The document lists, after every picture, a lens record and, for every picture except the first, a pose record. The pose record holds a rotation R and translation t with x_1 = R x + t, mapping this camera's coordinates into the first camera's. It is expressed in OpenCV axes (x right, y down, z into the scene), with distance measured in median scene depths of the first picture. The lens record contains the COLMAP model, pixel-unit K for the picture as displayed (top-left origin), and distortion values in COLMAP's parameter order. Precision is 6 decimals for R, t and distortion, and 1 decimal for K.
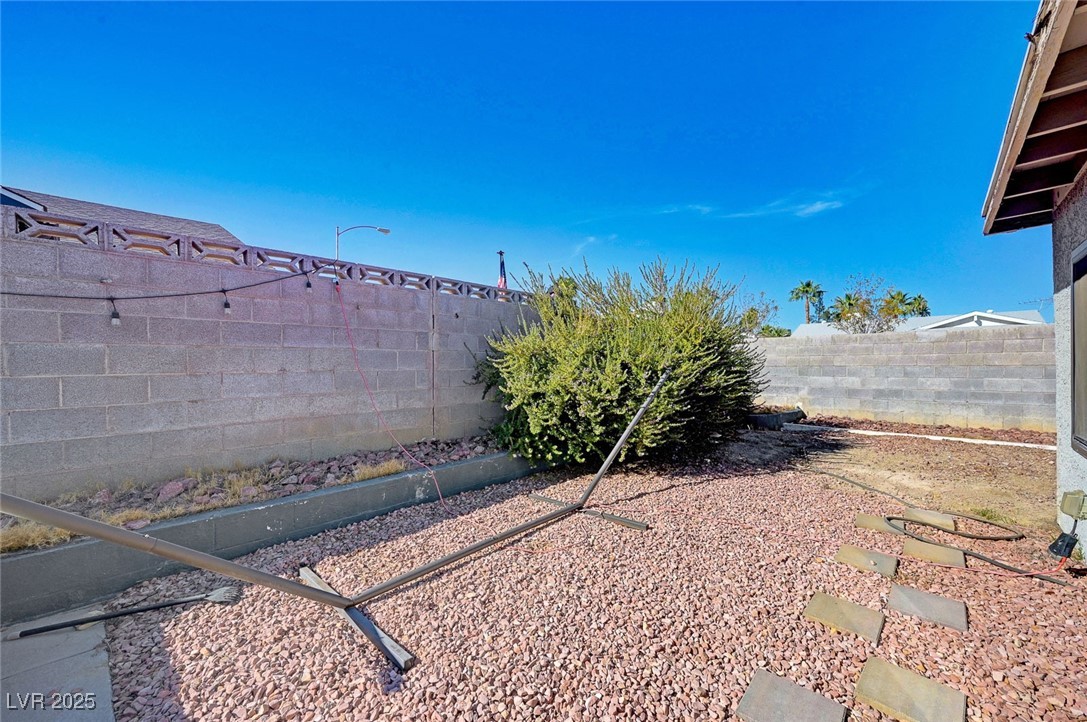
lens RADIAL K [[427.0, 0, 545.5], [0, 427.0, 365.7], [0, 0, 1]] dist [-0.001078, 0.000109]
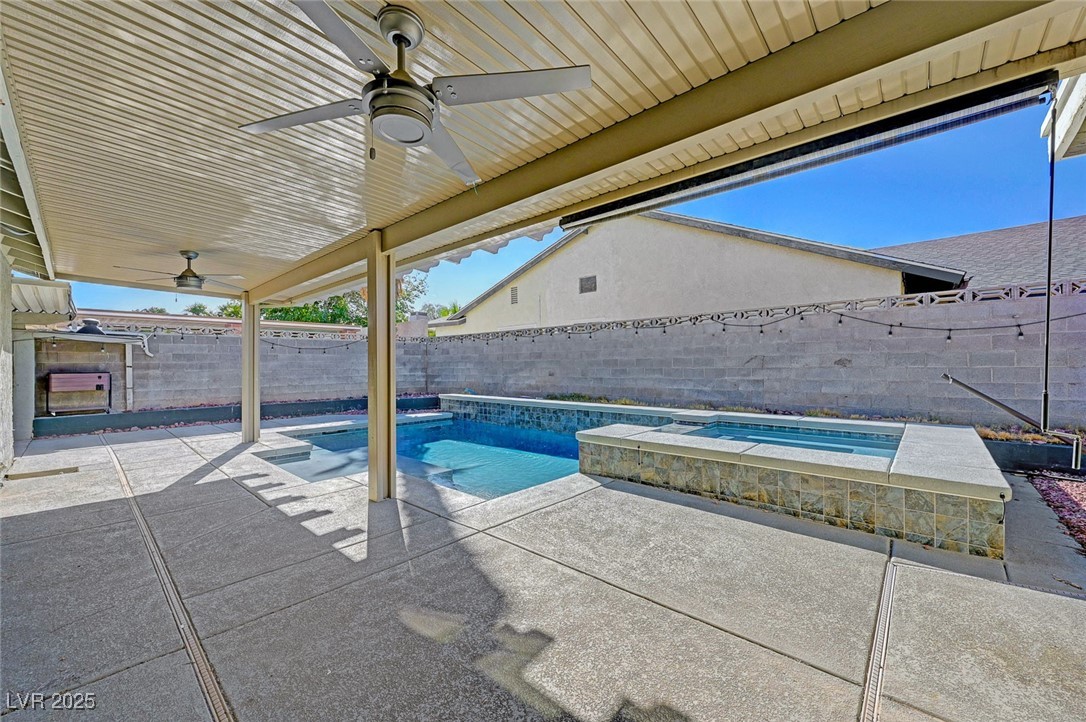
lens RADIAL K [[426.6, 0, 545.0], [0, 426.6, 365.7], [0, 0, 1]] dist [-0.001078, 0.000109]
pose [[0.012425, 0.009118, -0.999881, 0.688832], [0.010327, 0.999904, 0.009246, -0.017093], [0.999869, -0.010440, 0.012329, -0.919481]]
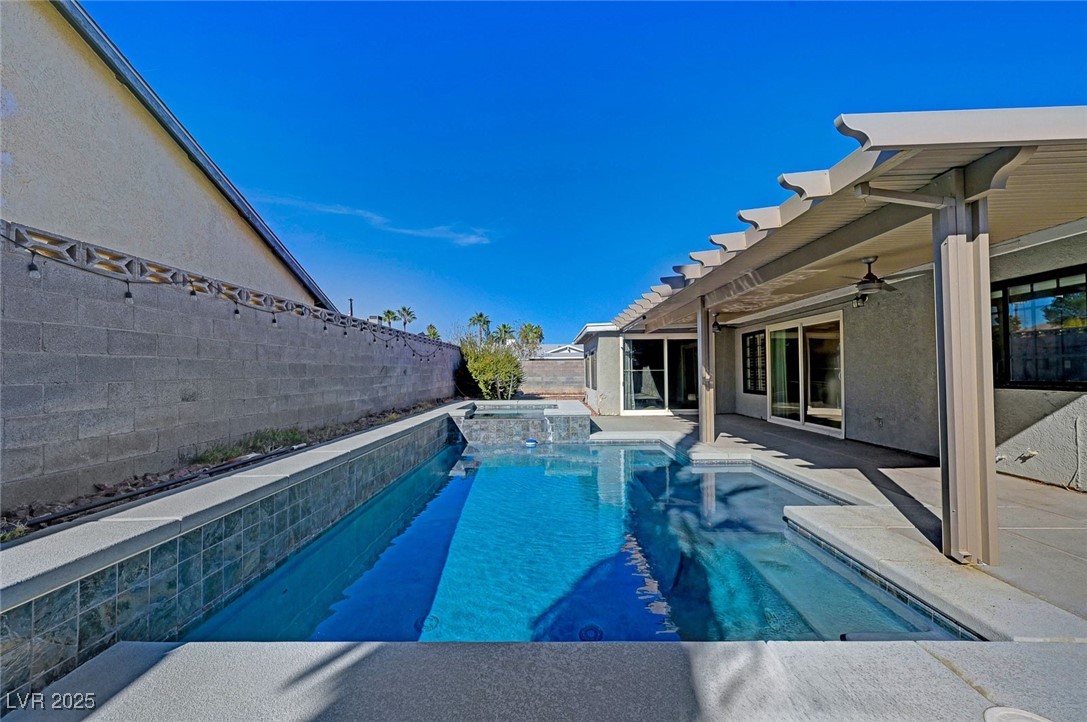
lens RADIAL K [[427.0, 0, 545.5], [0, 427.0, 365.7], [0, 0, 1]] dist [-0.001078, 0.000109]
pose [[0.738040, 0.012437, 0.674643, -2.497822], [-0.000018, 0.999830, -0.018411, 0.010571], [-0.674757, 0.013576, 0.737915, -2.373960]]
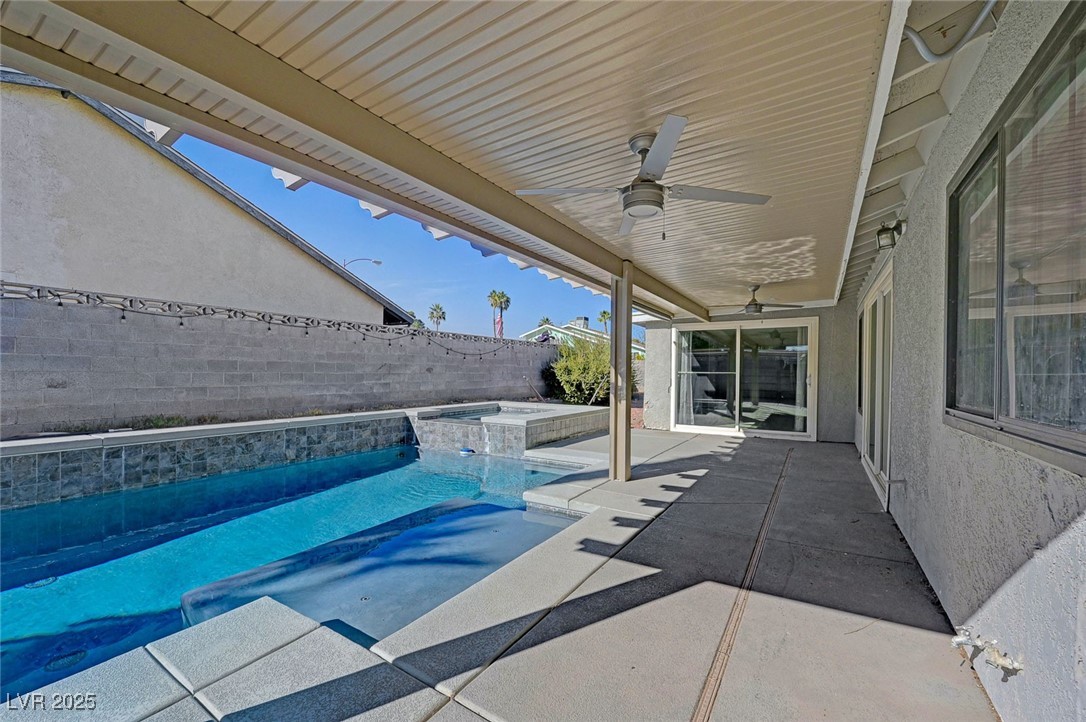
lens RADIAL K [[437.0, 0, 549.4], [0, 437.0, 376.7], [0, 0, 1]] dist [0.000301, 0.000037]
pose [[0.980421, 0.015937, 0.196269, -1.002246], [-0.018691, 0.999751, 0.012189, -0.005712], [-0.196025, -0.015619, 0.980474, -2.724361]]
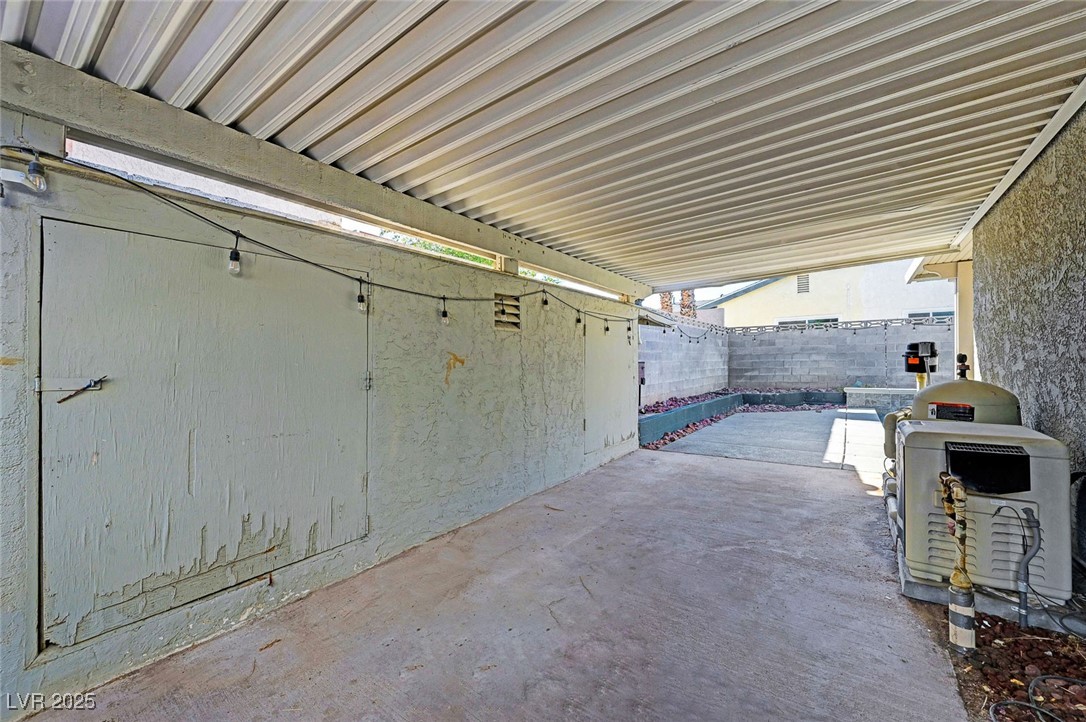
lens RADIAL K [[426.6, 0, 545.0], [0, 426.6, 365.7], [0, 0, 1]] dist [-0.001078, 0.000109]
pose [[0.129231, 0.010330, -0.991561, 0.062868], [0.013914, 0.999828, 0.012229, 0.003181], [0.991517, -0.015377, 0.129066, -4.178448]]
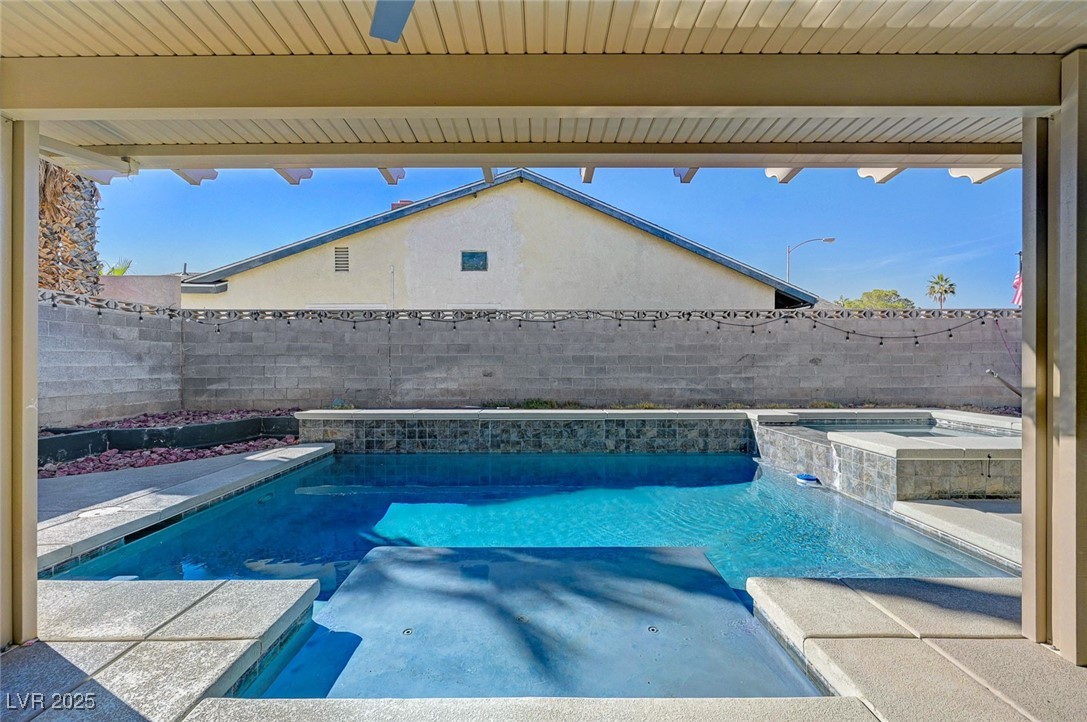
lens RADIAL K [[427.0, 0, 545.5], [0, 427.0, 365.7], [0, 0, 1]] dist [-0.001078, 0.000109]
pose [[0.683050, 0.012654, -0.730262, -0.540308], [-0.002519, 0.999885, 0.014971, -0.006637], [0.730367, -0.008387, 0.683003, -2.176908]]
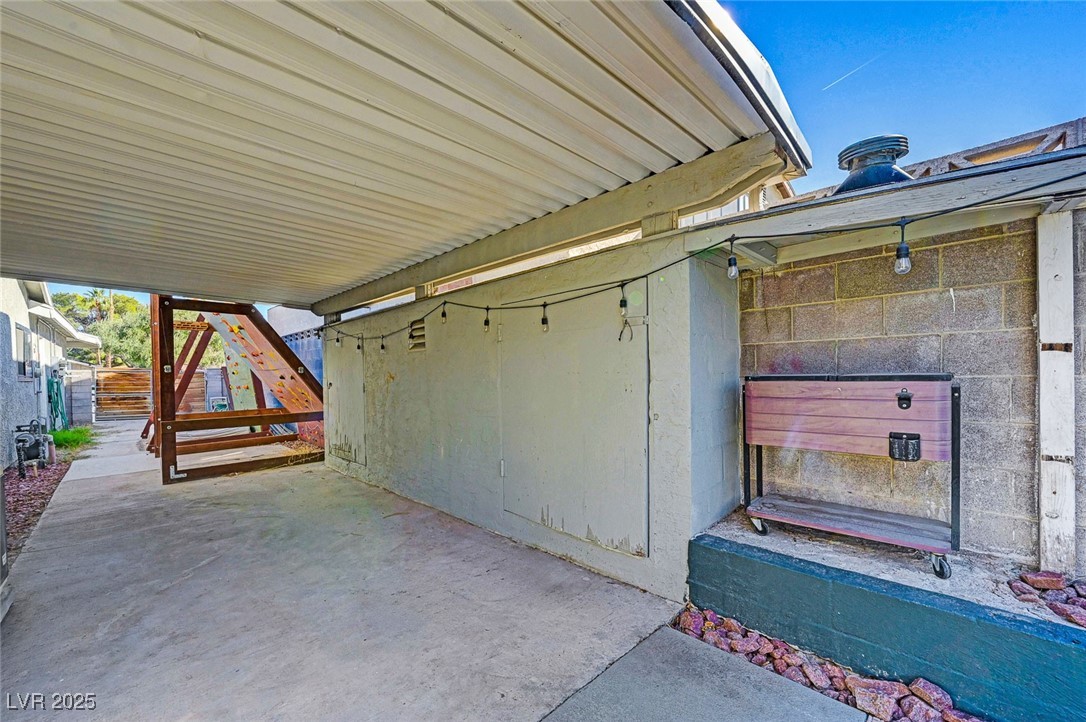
lens RADIAL K [[437.9, 0, 537.8], [0, 437.9, 374.8], [0, 0, 1]] dist [-0.002664, -0.000184]
pose [[-0.998078, 0.029326, 0.054601, -1.398664], [0.029655, 0.999547, 0.005225, -0.001004], [-0.054423, 0.006834, -0.998495, -2.914264]]
